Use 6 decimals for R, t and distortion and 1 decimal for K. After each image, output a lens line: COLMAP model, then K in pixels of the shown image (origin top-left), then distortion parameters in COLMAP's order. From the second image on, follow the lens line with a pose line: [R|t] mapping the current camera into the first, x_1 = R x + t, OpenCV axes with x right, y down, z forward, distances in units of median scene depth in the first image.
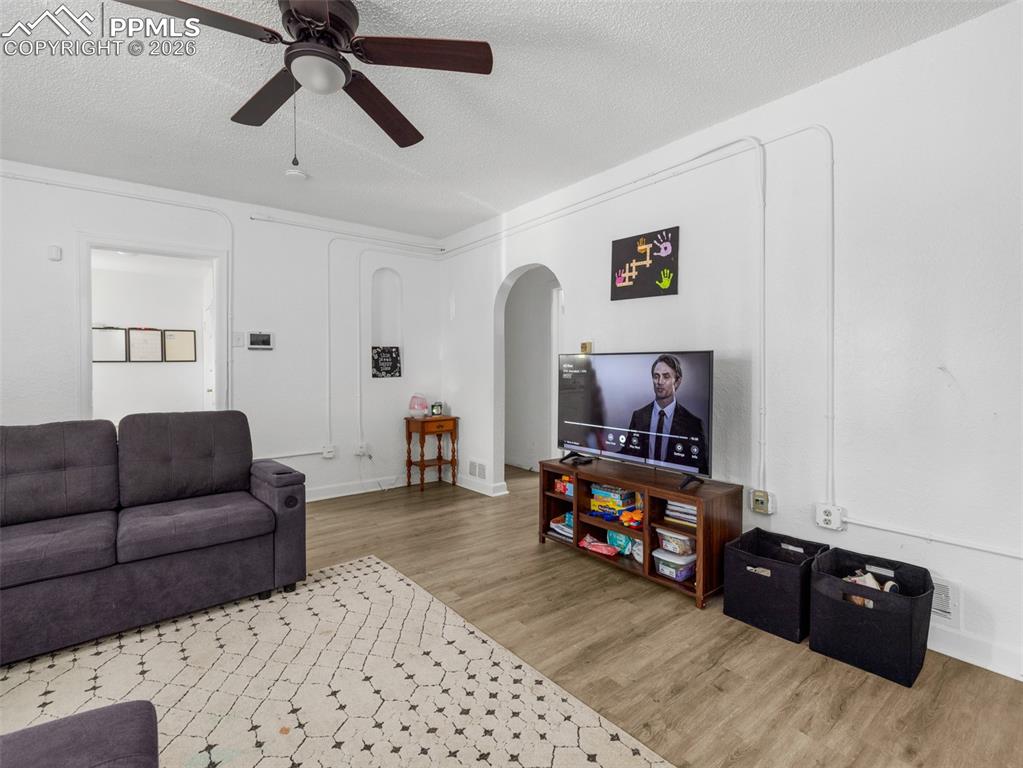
lens RADIAL K [[484.8, 0, 507.3], [0, 484.8, 373.2], [0, 0, 1]] dist [0.003025, 0.000240]
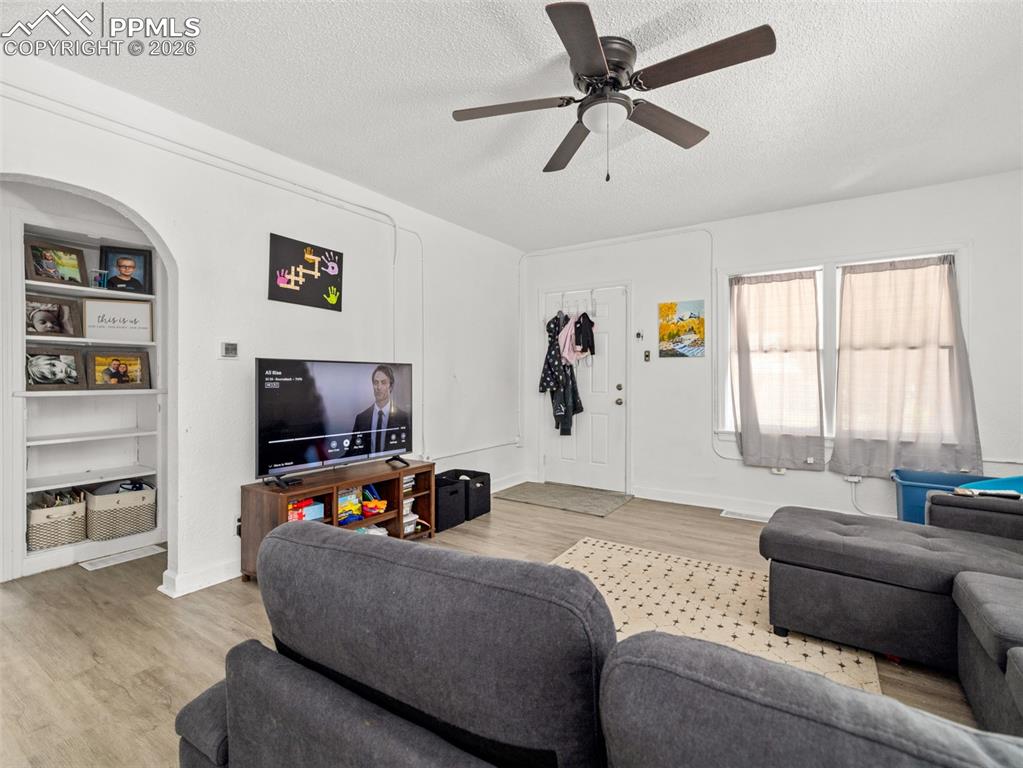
lens RADIAL K [[484.8, 0, 511.6], [0, 484.8, 377.2], [0, 0, 1]] dist [0.003025, 0.000240]
pose [[-0.309150, -0.002788, 0.951009, -0.941843], [0.006975, 0.999962, 0.005198, -0.011358], [-0.950988, 0.008240, -0.309119, 1.054637]]
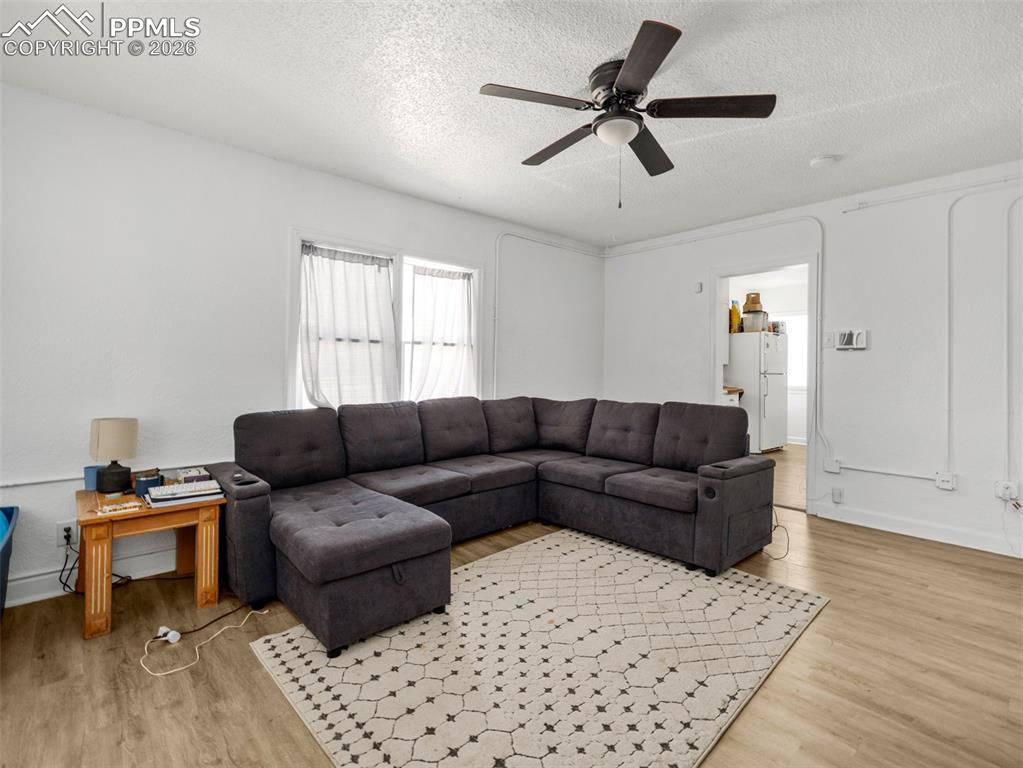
lens RADIAL K [[484.8, 0, 522.0], [0, 484.8, 365.2], [0, 0, 1]] dist [0.003025, 0.000240]
pose [[0.089249, -0.001073, -0.996009, 0.547991], [-0.019487, 0.999806, -0.002823, -0.007653], [0.995819, 0.019662, 0.089211, 0.441892]]
